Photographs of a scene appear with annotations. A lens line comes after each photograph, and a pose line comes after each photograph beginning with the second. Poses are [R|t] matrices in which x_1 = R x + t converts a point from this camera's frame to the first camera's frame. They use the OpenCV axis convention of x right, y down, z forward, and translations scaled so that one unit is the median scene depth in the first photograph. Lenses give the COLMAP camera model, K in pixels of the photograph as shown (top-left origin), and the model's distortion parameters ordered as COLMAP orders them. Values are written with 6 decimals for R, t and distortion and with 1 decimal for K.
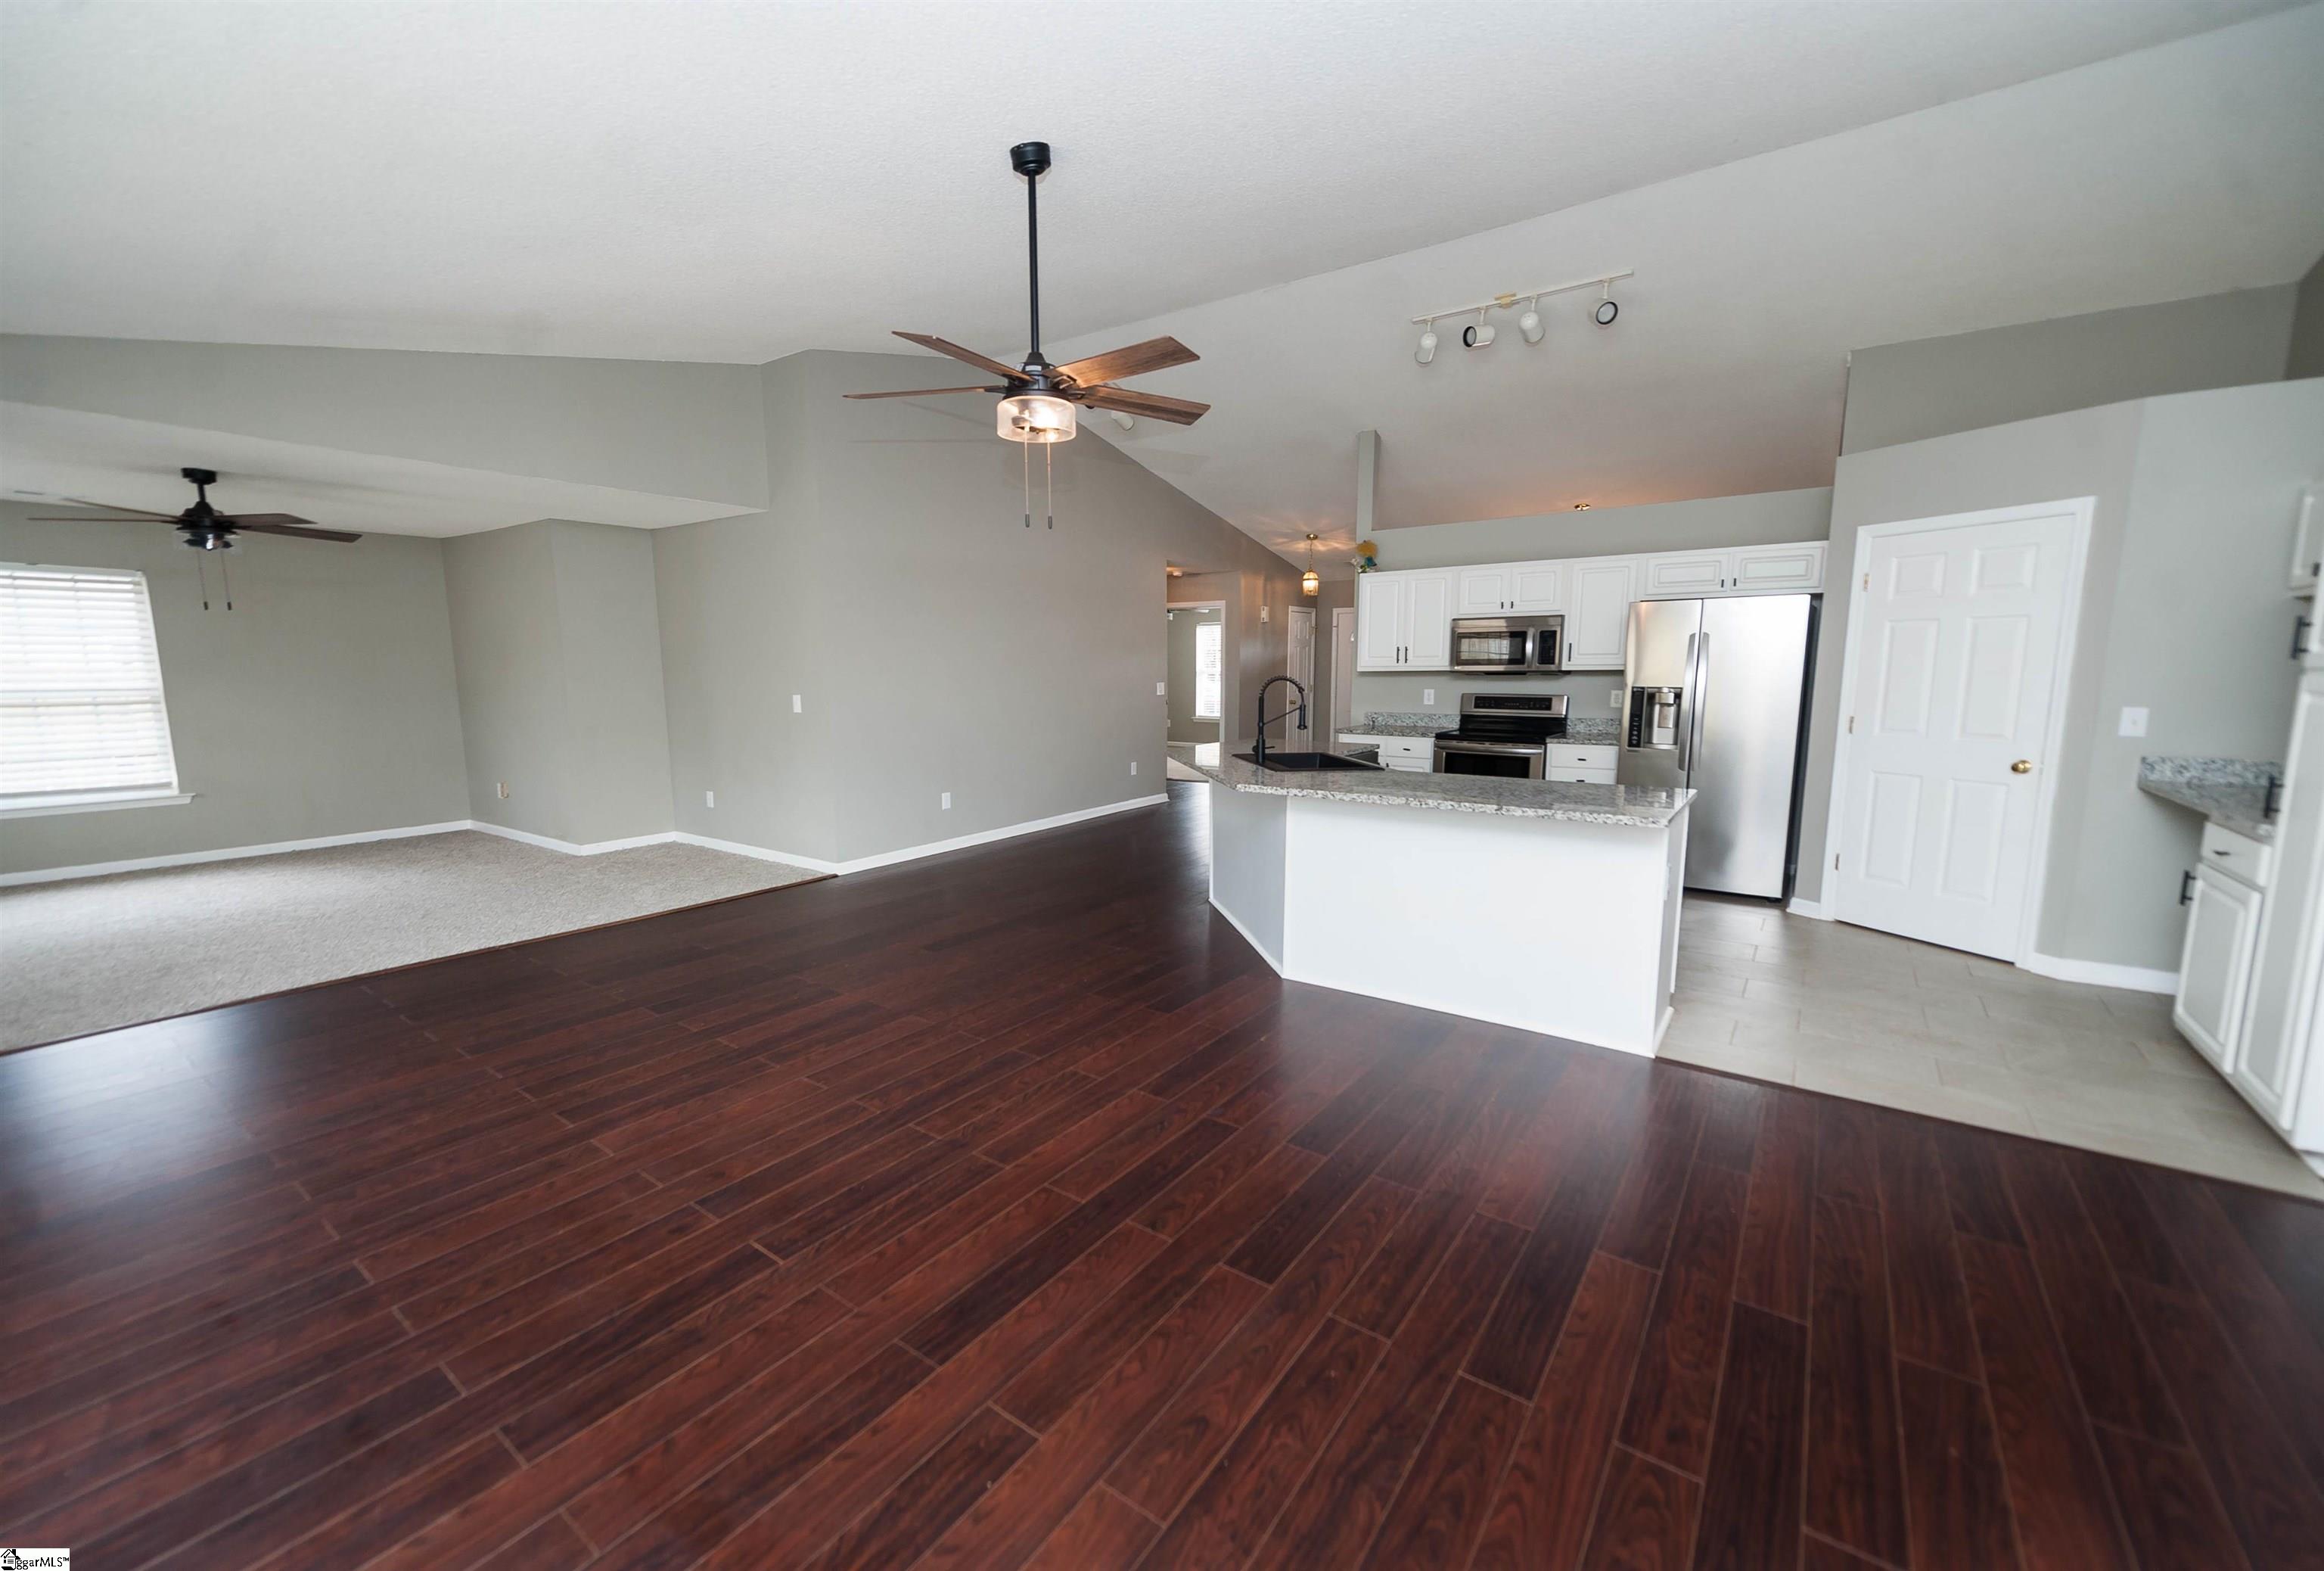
lens RADIAL K [[928.7, 0, 1150.5], [0, 928.7, 789.3], [0, 0, 1]] dist [0.002526, 0.000050]
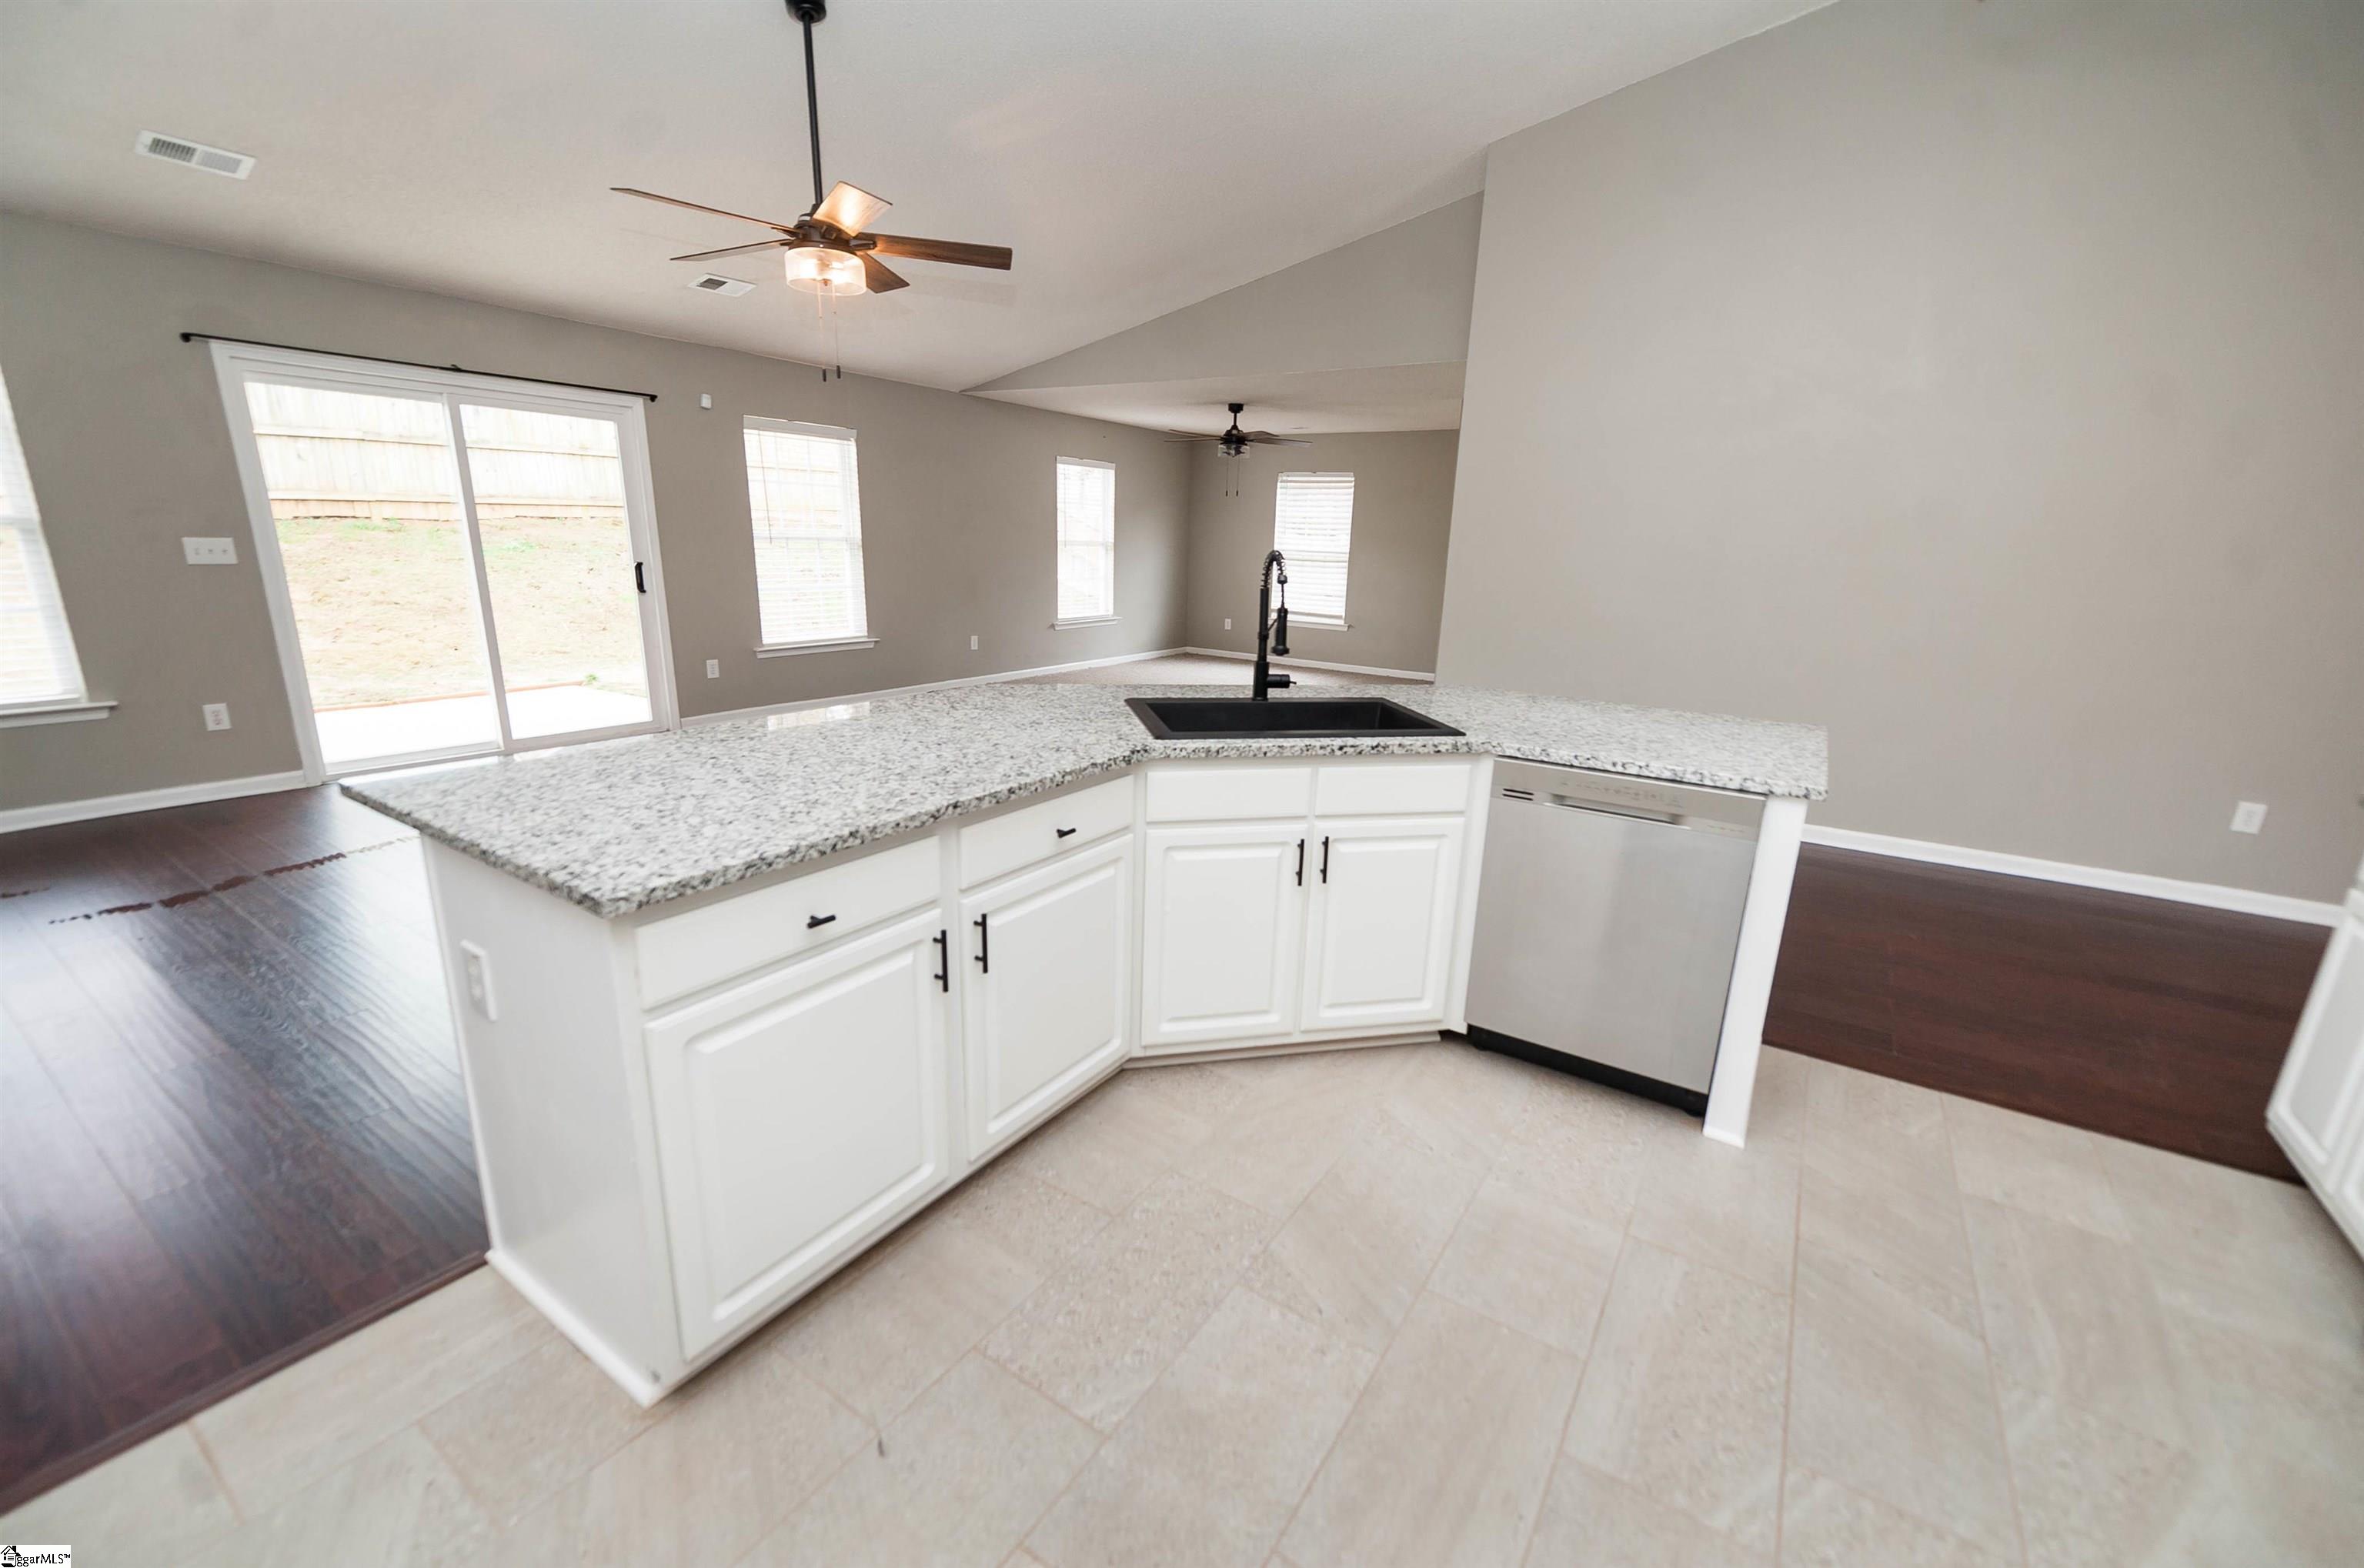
lens RADIAL K [[951.9, 0, 1182.0], [0, 951.9, 784.0], [0, 0, 1]] dist [0.001264, -0.000037]
pose [[0.030406, 0.257127, -0.965899, 0.958909], [-0.168718, 0.953800, 0.248595, -0.165264], [0.985195, 0.155406, 0.072383, 1.276642]]
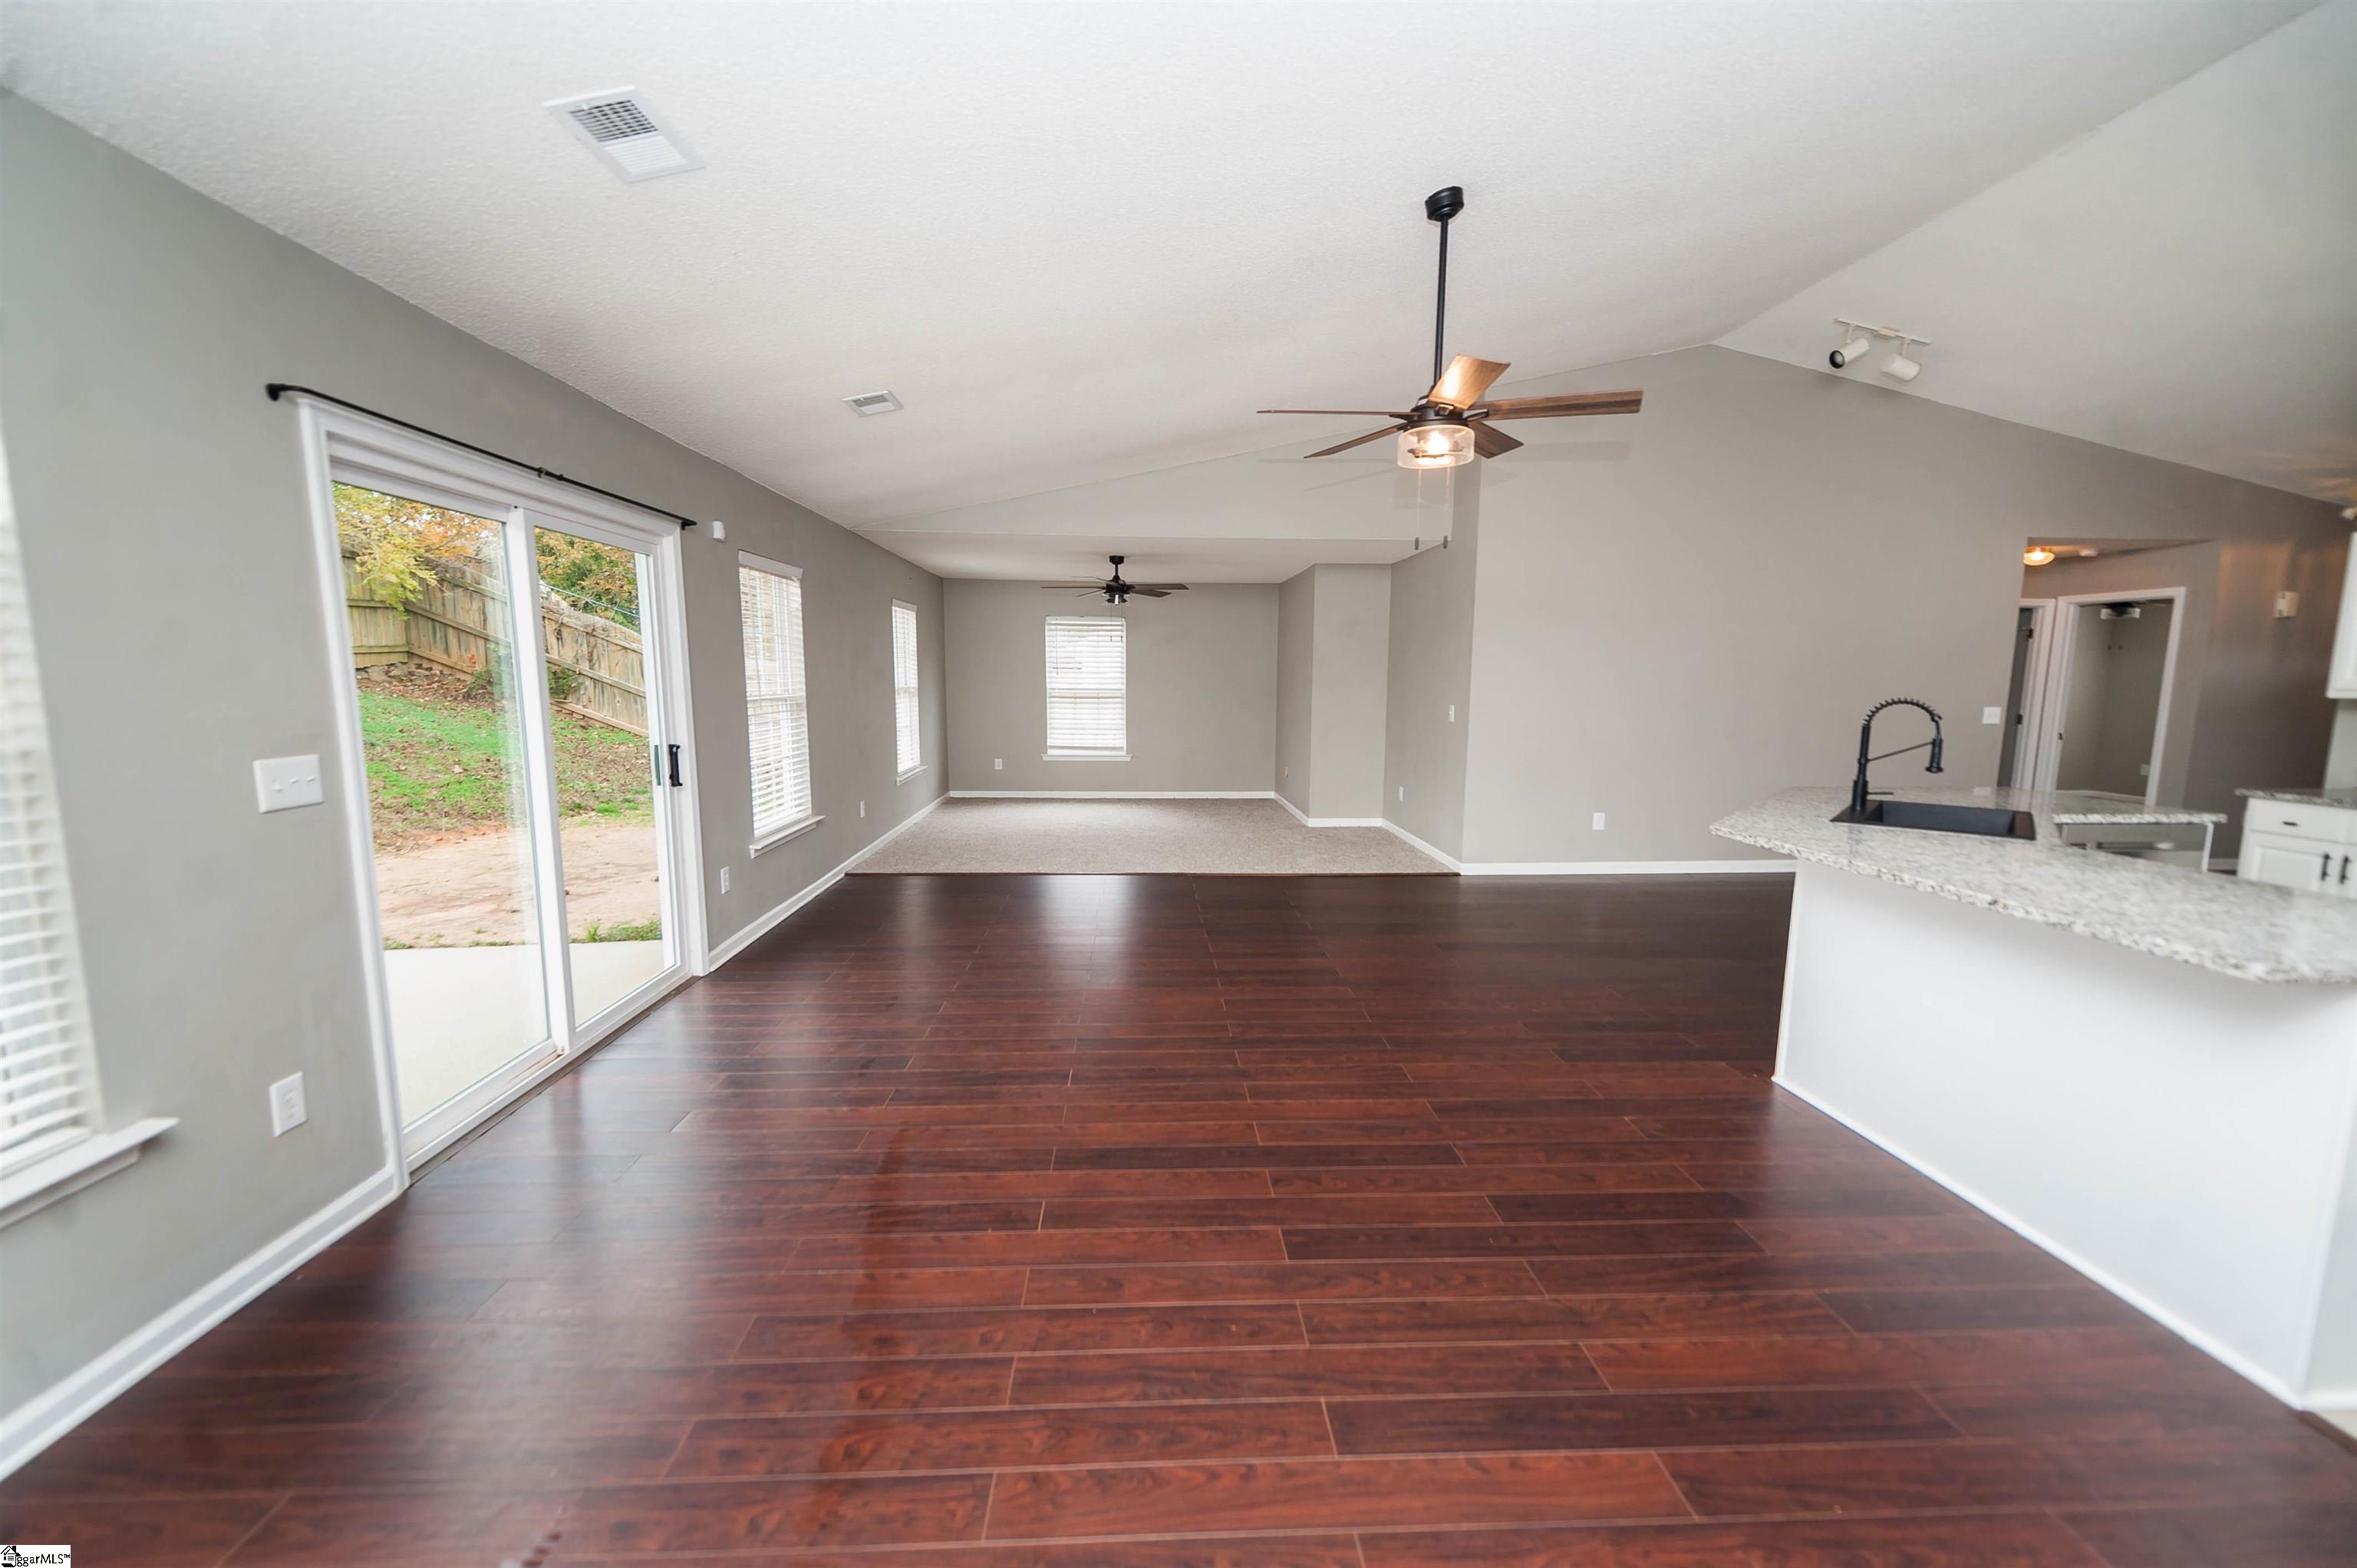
lens RADIAL K [[926.6, 0, 1175.2], [0, 926.6, 793.5], [0, 0, 1]] dist [0.002213, -0.000099]
pose [[0.620687, 0.106457, -0.776797, 0.497792], [-0.113957, 0.992468, 0.044958, -0.018479], [0.775733, 0.060617, 0.628144, 0.120694]]
